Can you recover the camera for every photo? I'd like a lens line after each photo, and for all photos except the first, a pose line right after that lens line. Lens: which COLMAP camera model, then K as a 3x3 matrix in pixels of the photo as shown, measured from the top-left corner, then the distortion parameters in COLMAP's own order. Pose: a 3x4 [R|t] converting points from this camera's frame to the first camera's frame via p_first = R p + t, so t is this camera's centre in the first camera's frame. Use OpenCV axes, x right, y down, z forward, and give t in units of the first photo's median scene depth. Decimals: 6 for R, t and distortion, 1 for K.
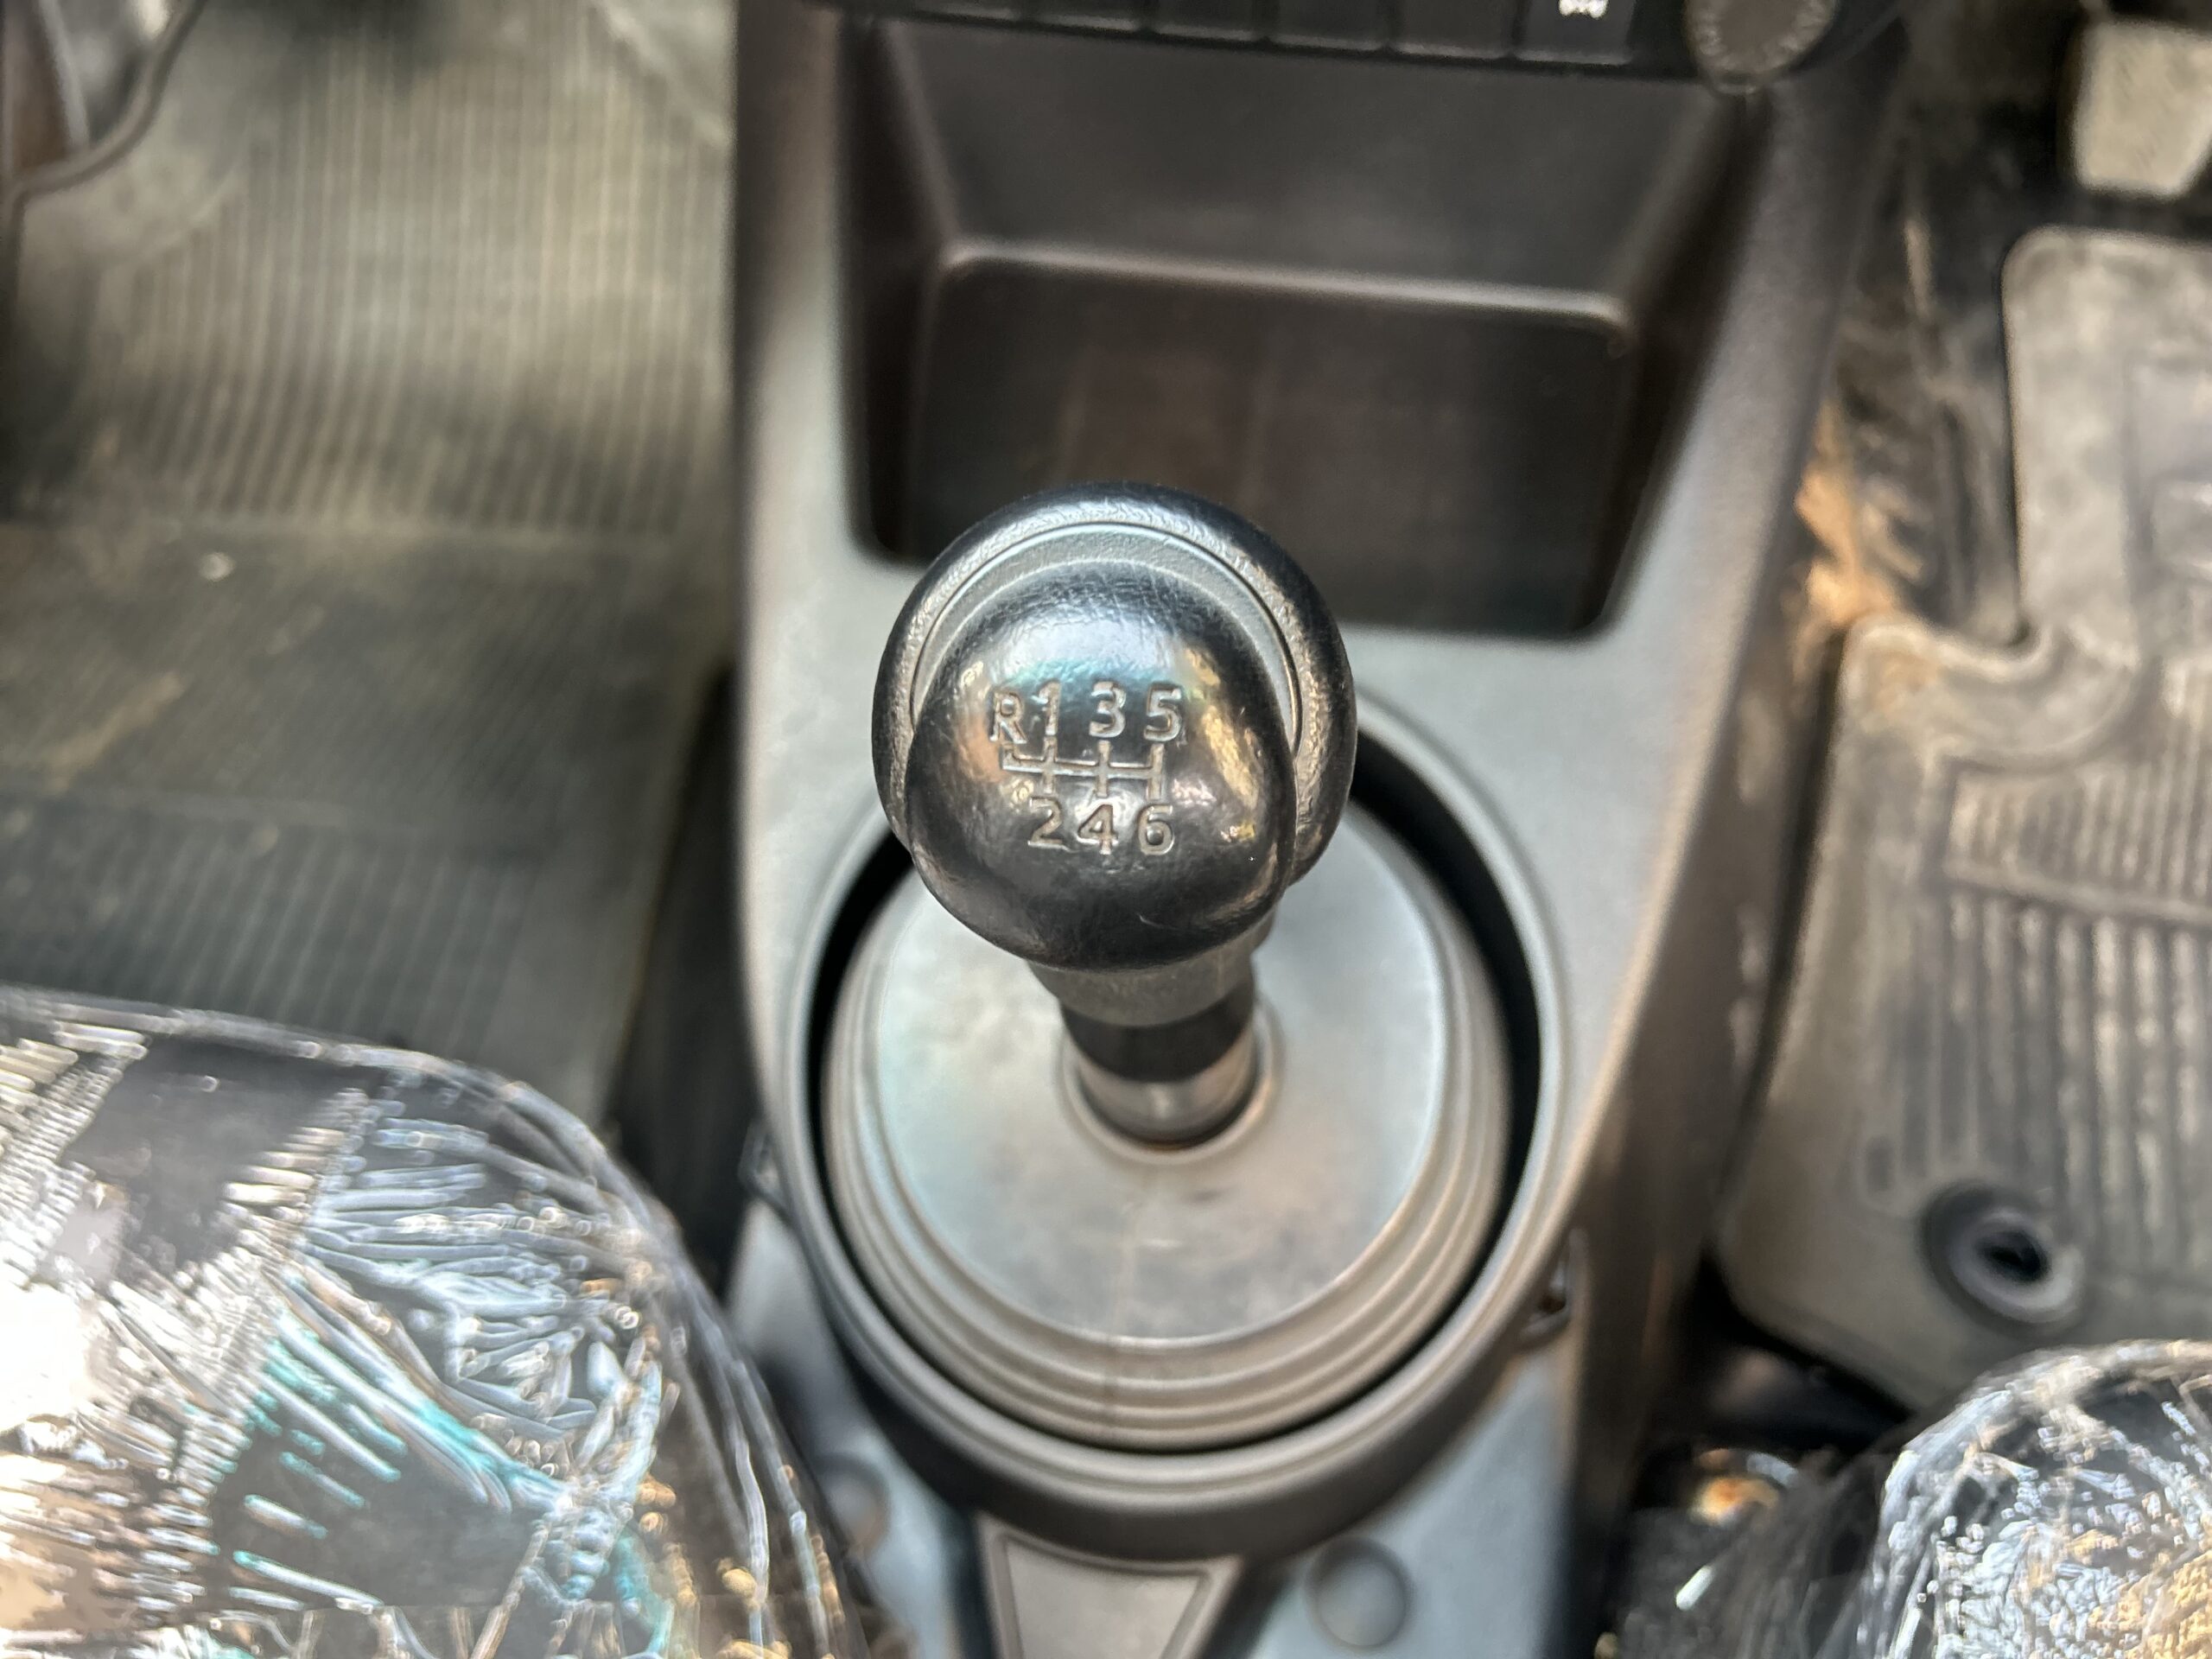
lens RADIAL K [[1734.7, 0, 1106.0], [0, 1734.7, 829.5], [0, 0, 1]] dist [0.003665, -0.013511]
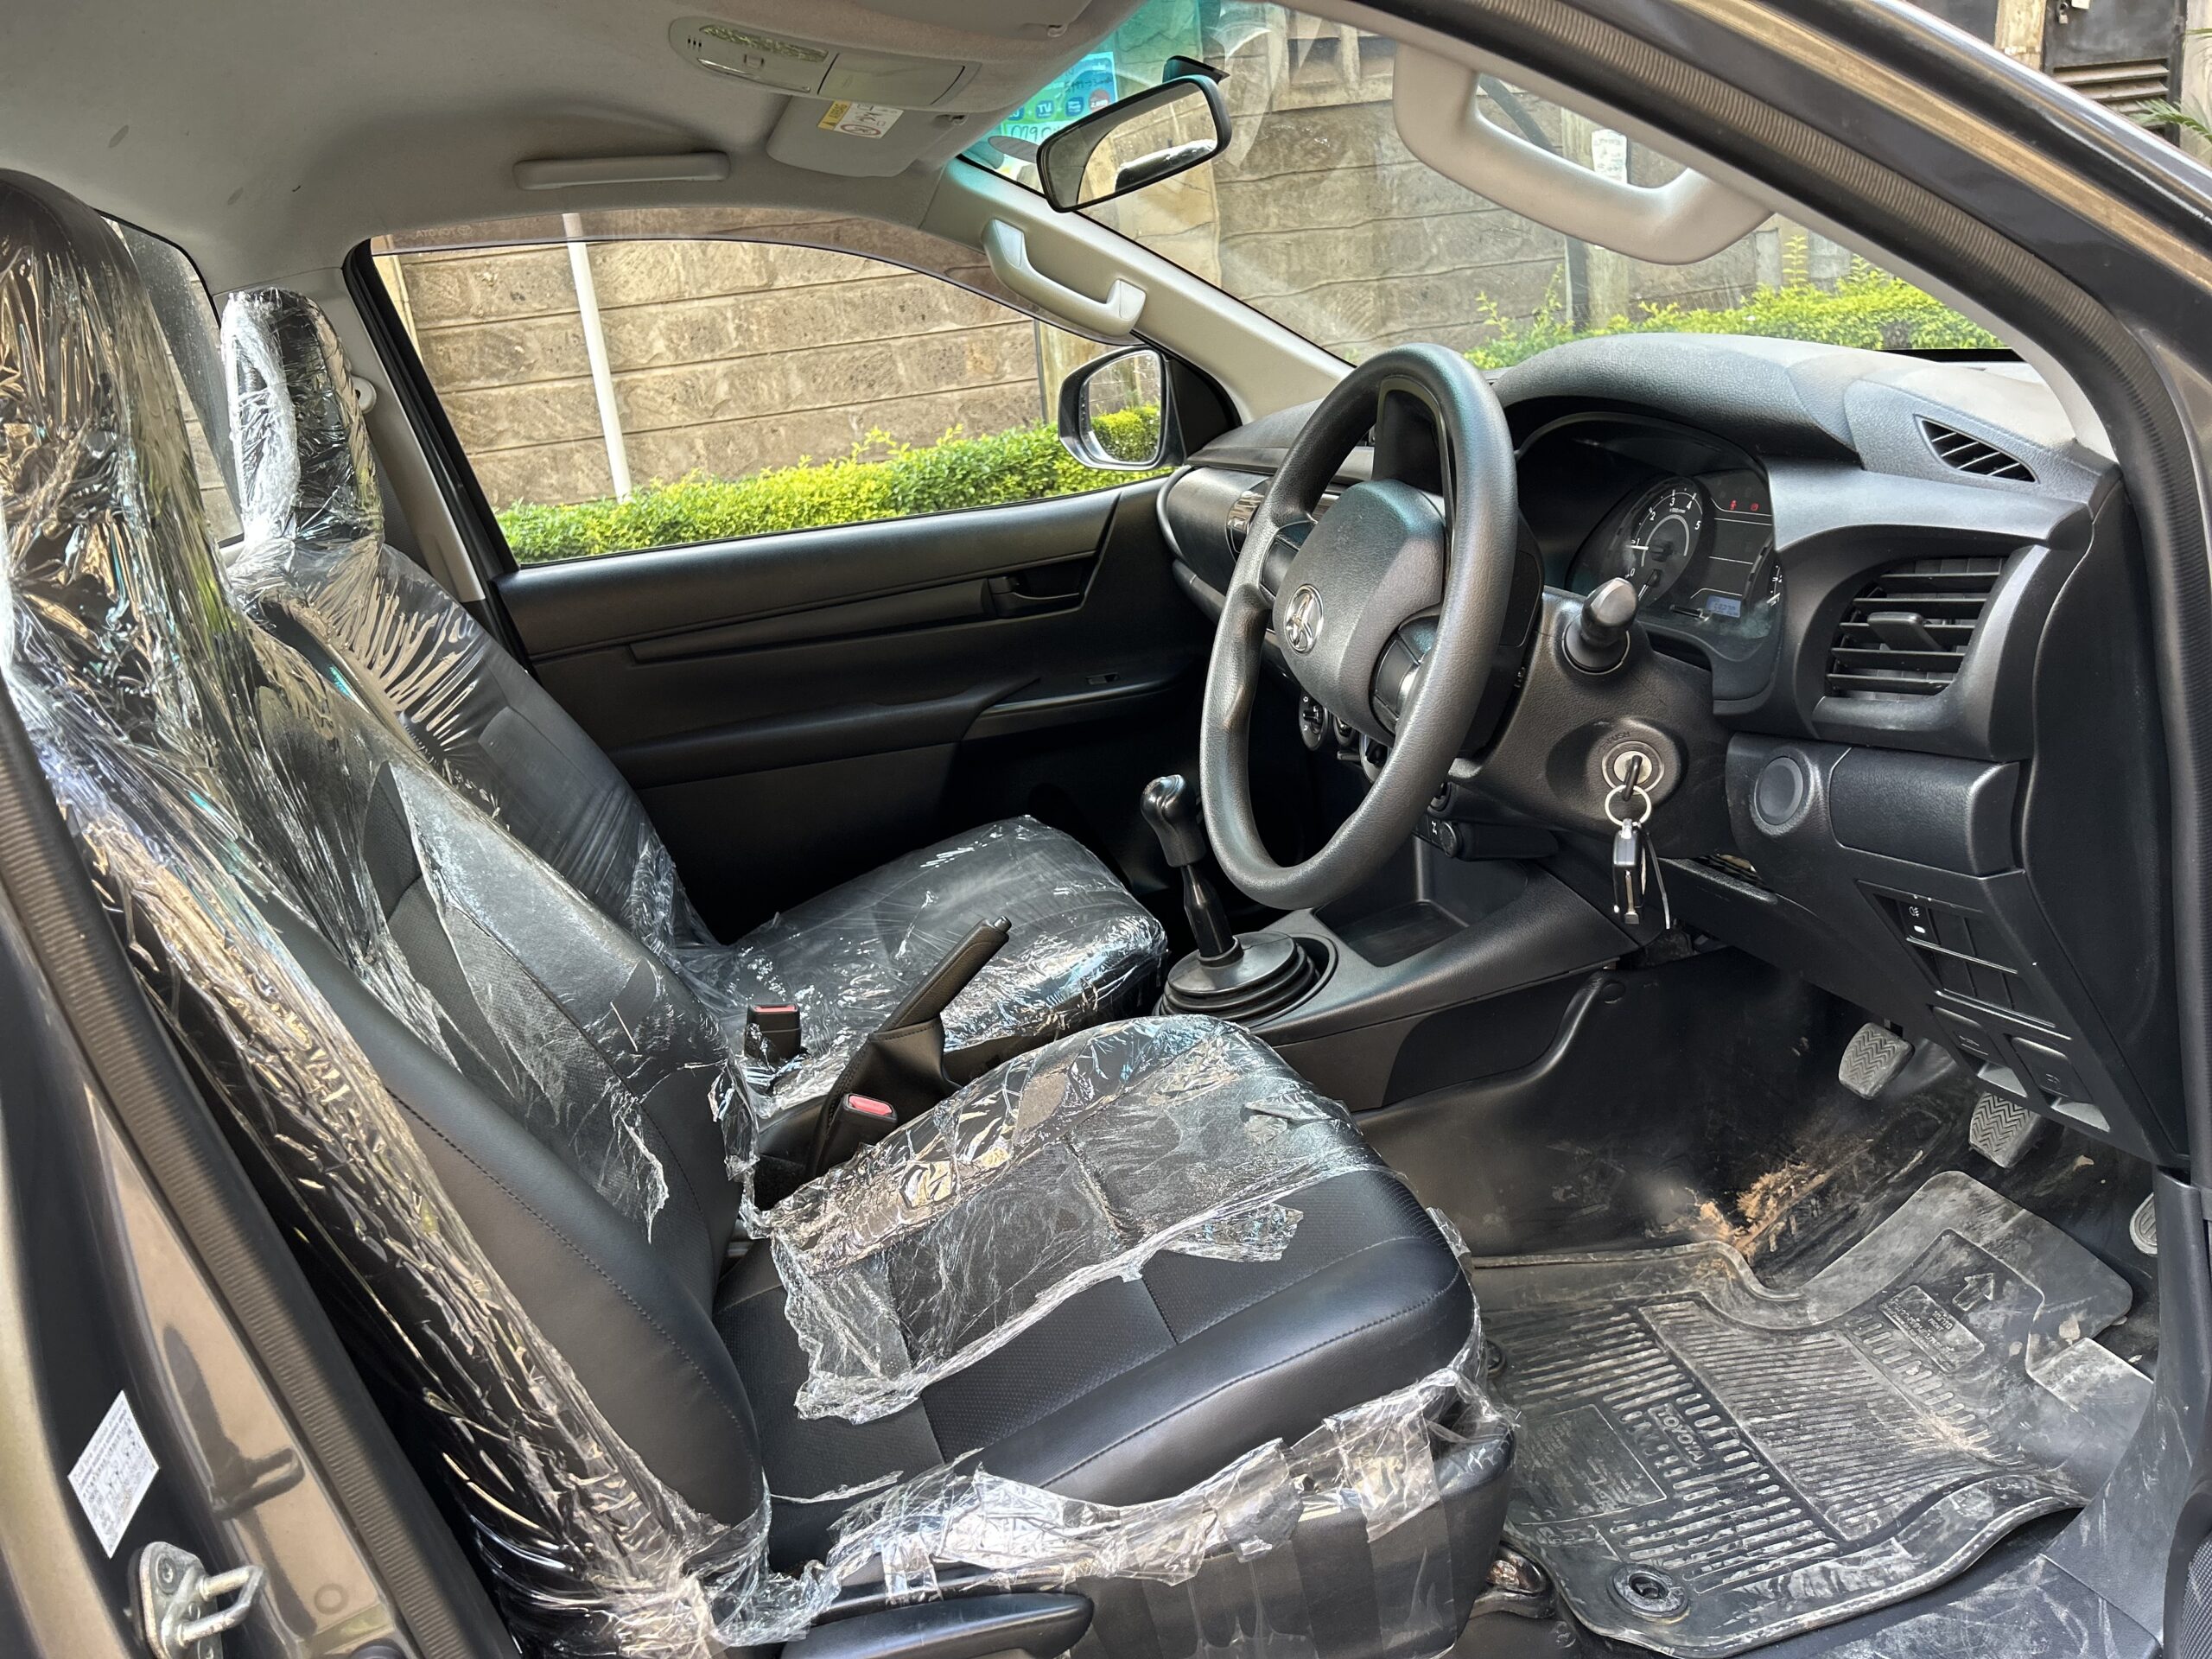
lens RADIAL K [[1654.7, 0, 1097.5], [0, 1654.7, 843.2], [0, 0, 1]] dist [0.009189, -0.003374]
pose [[0.386730, 0.242787, -0.889660, 1.892564], [-0.721257, 0.680787, -0.127741, 0.373506], [0.574655, 0.691075, 0.438392, -0.695611]]
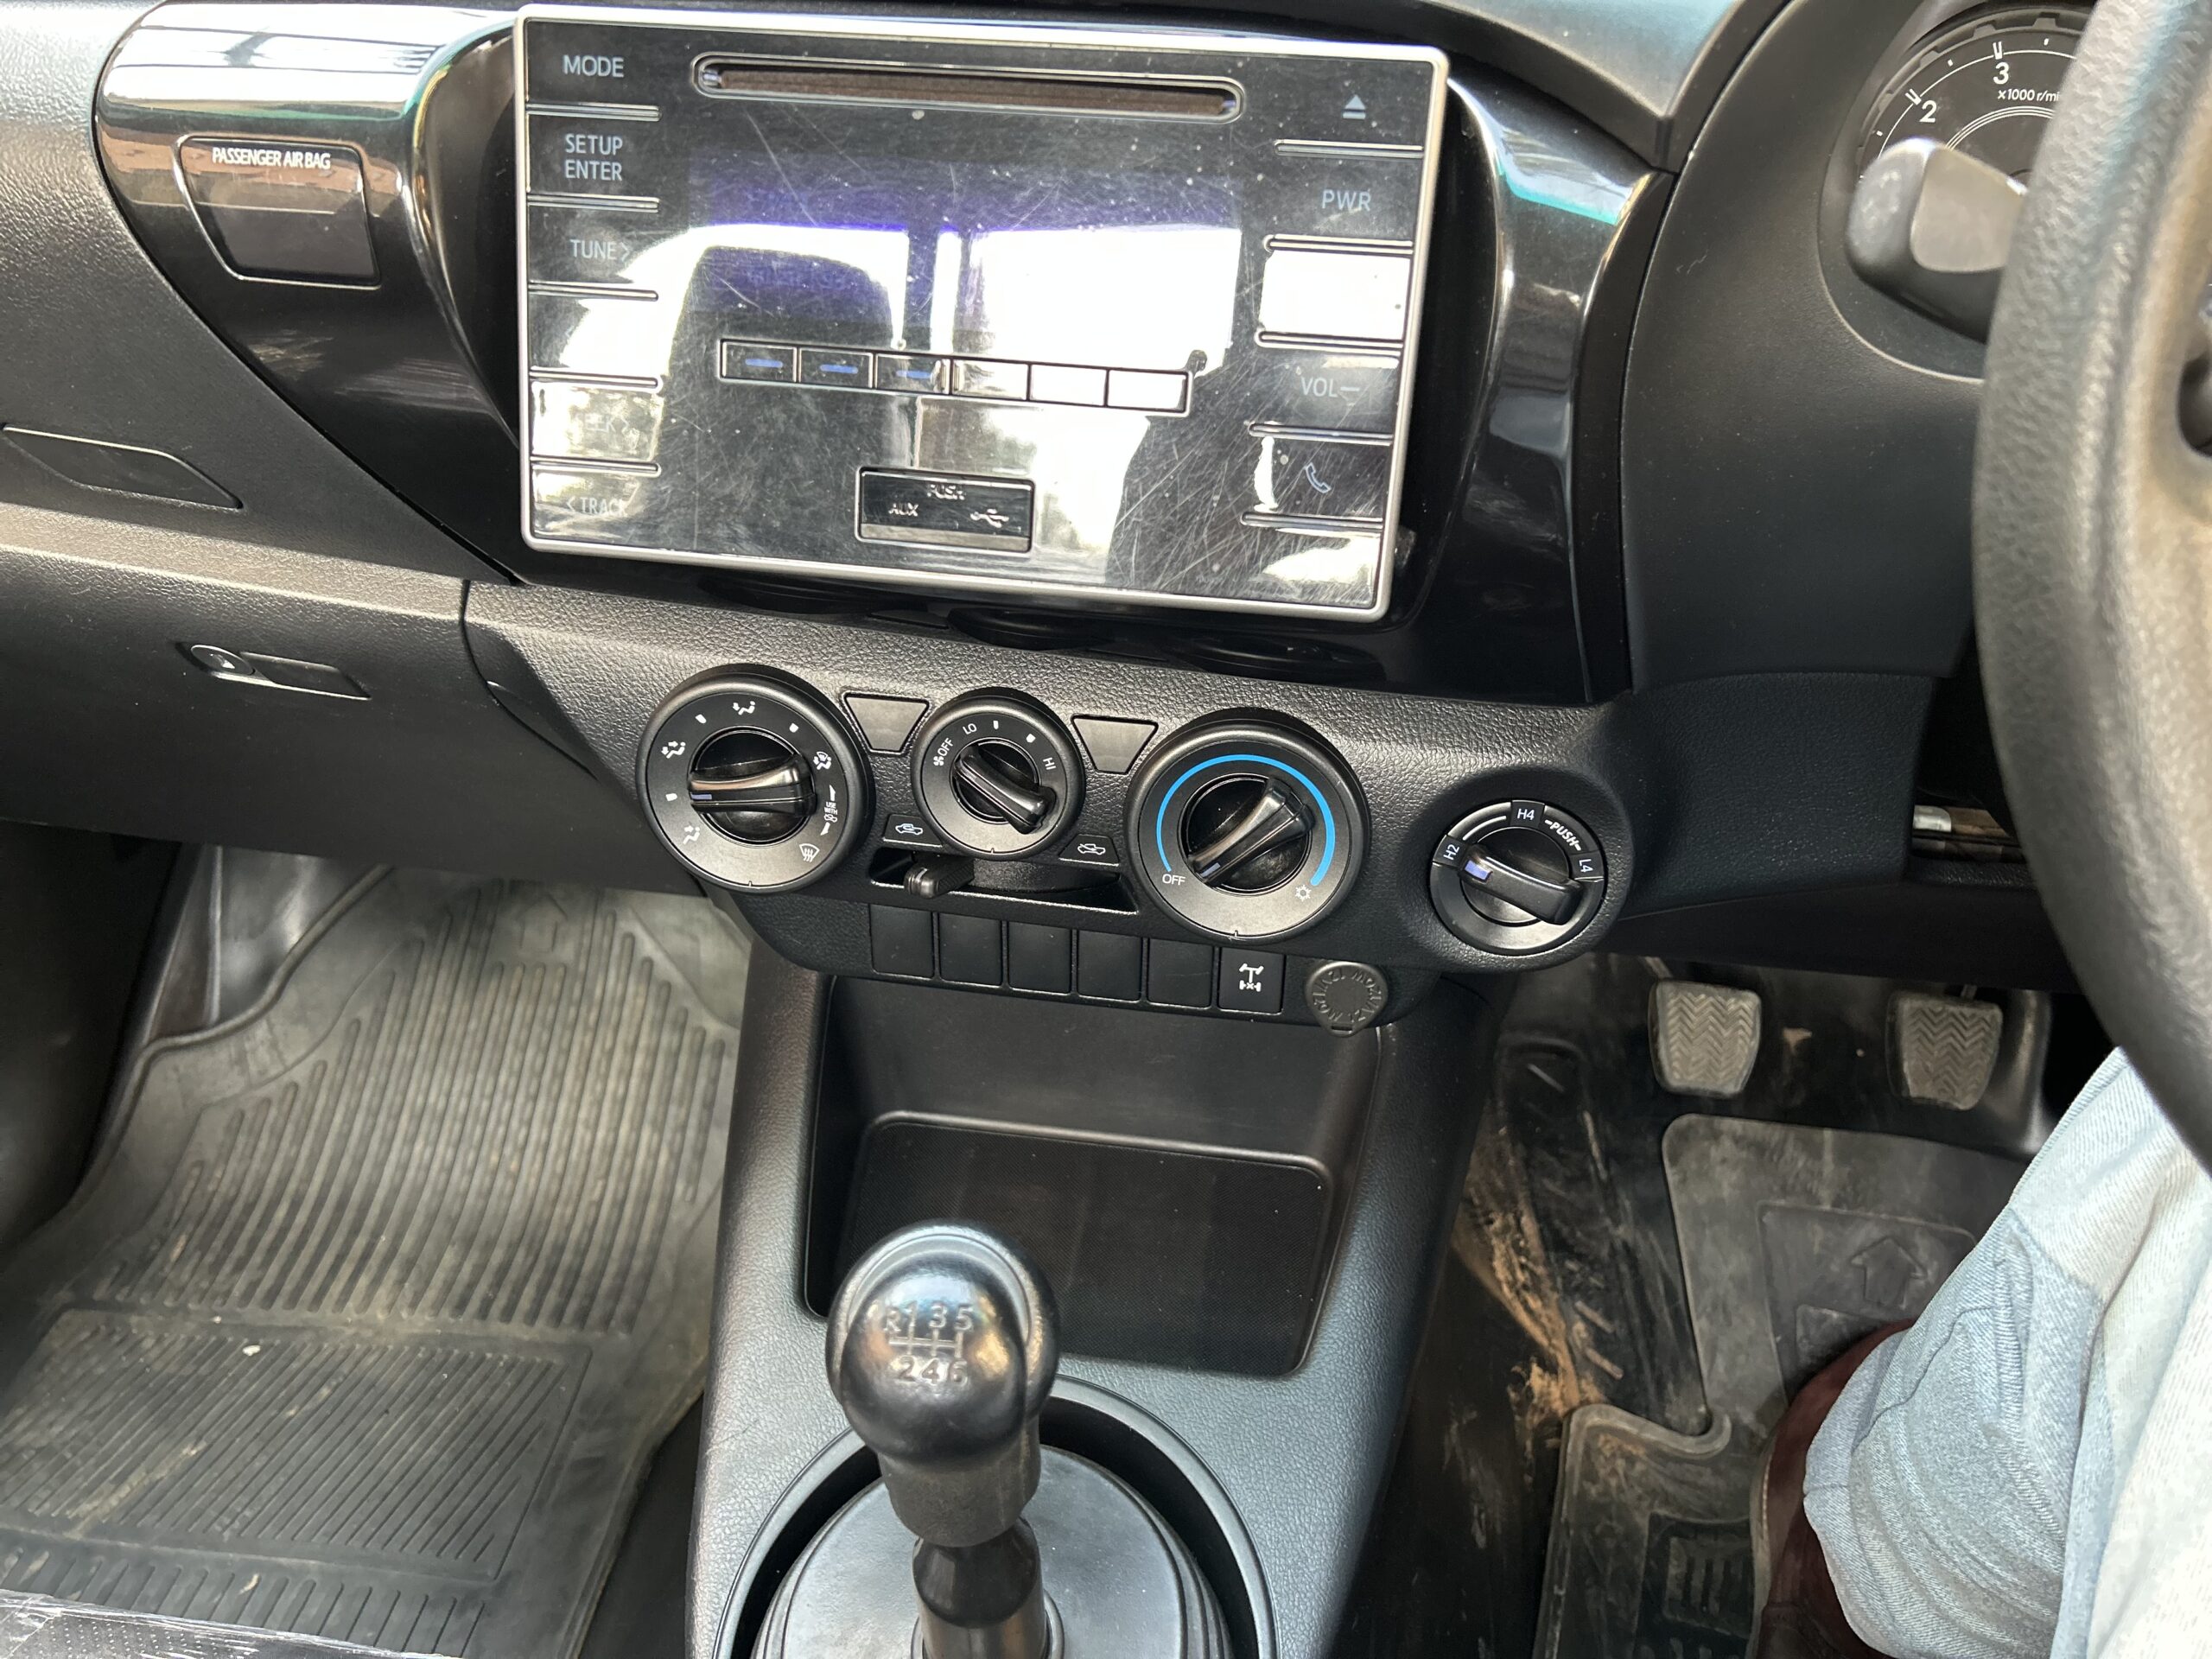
lens RADIAL K [[1734.7, 0, 1106.0], [0, 1734.7, 829.5], [0, 0, 1]] dist [0.003665, -0.013511]
pose [[0.998691, 0.029274, 0.041936, 0.024962], [-0.006251, 0.883697, -0.468018, 0.100214], [-0.050760, 0.467143, 0.882723, -0.298954]]
